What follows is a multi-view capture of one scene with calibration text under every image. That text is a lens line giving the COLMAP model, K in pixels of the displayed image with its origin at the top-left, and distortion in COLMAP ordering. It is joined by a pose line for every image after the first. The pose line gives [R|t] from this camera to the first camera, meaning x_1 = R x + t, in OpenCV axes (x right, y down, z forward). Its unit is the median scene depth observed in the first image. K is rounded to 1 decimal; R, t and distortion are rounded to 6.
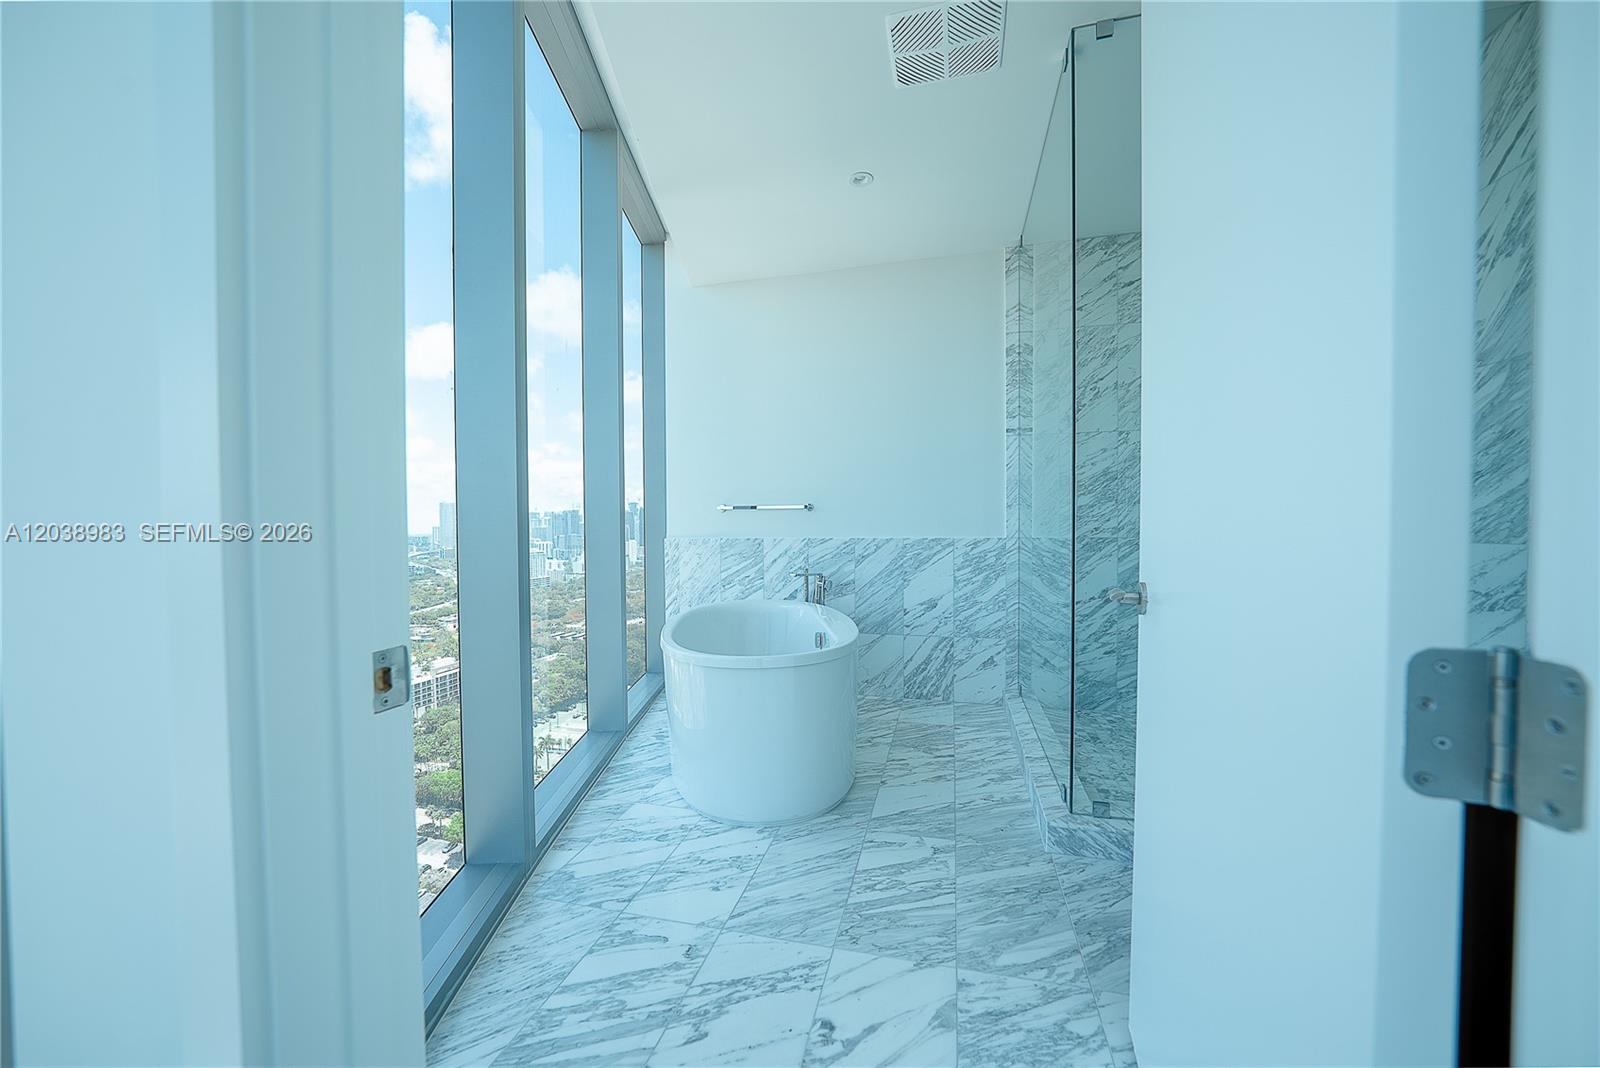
lens RADIAL K [[596.8, 0, 785.2], [0, 596.8, 534.0], [0, 0, 1]] dist [-0.010352, 0.000533]
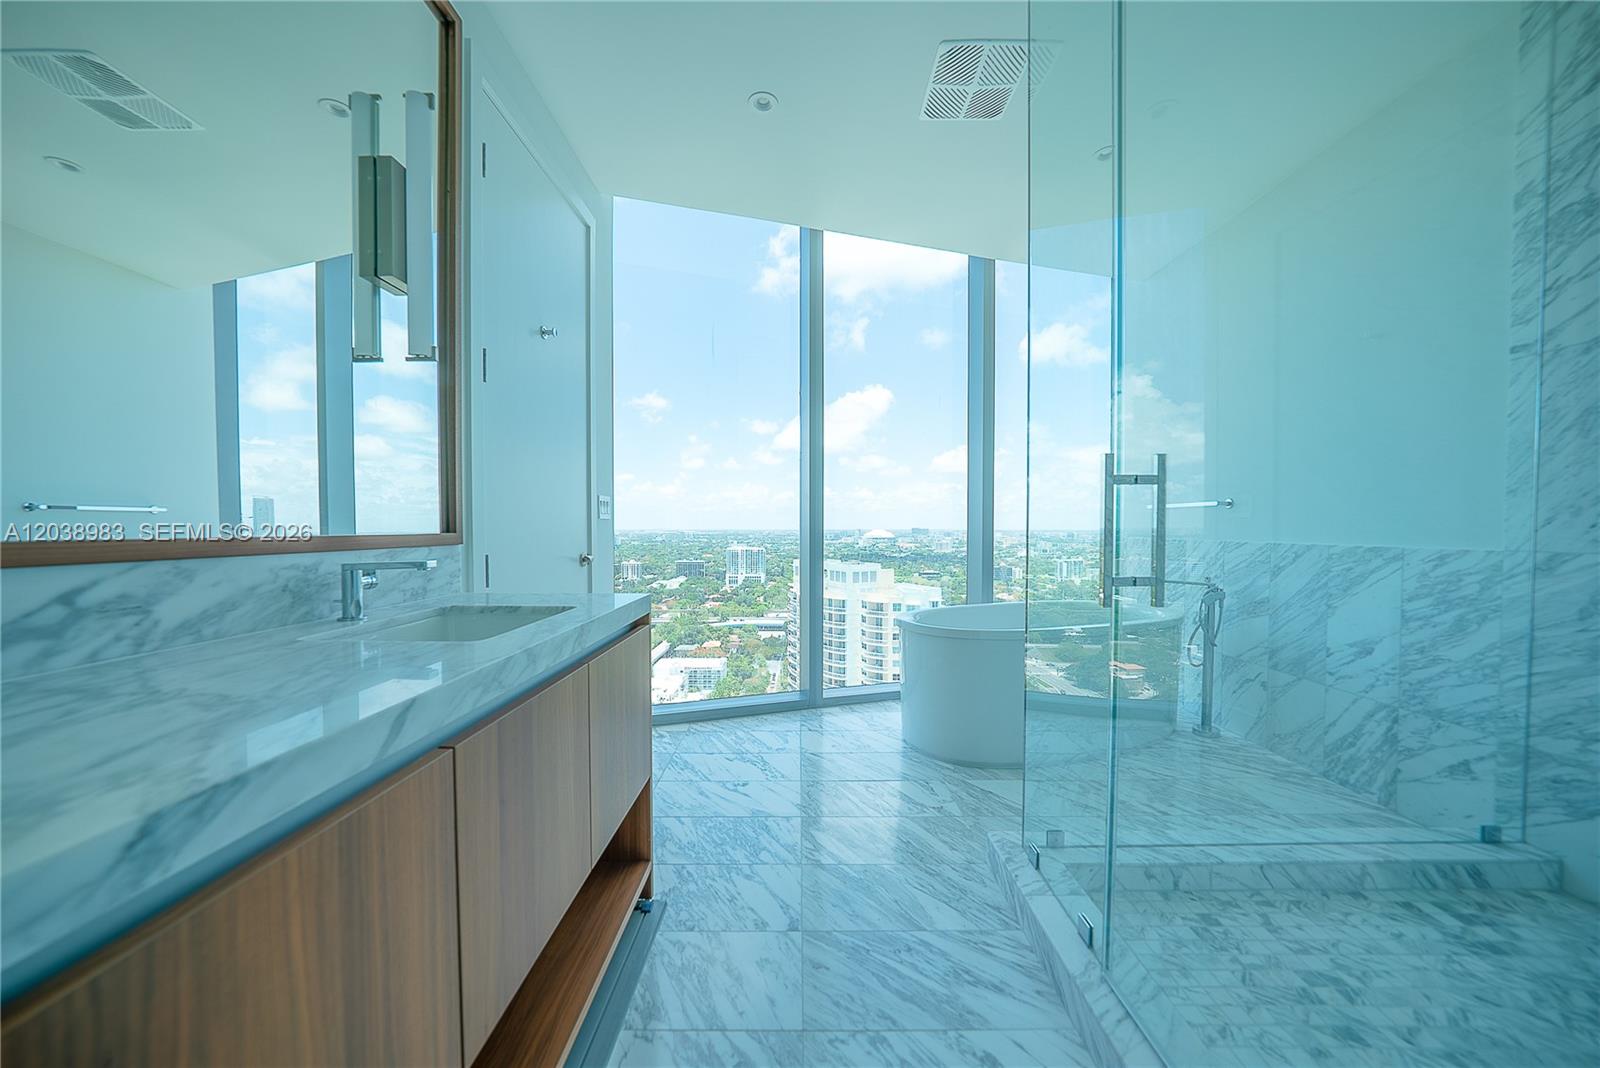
lens RADIAL K [[568.4, 0, 799.4], [0, 568.4, 537.1], [0, 0, 1]] dist [-0.014913, 0.000462]
pose [[0.247888, 0.023840, -0.968495, 0.685606], [-0.010173, 0.999706, 0.022005, -0.010245], [0.968735, 0.004397, 0.248058, 0.254857]]
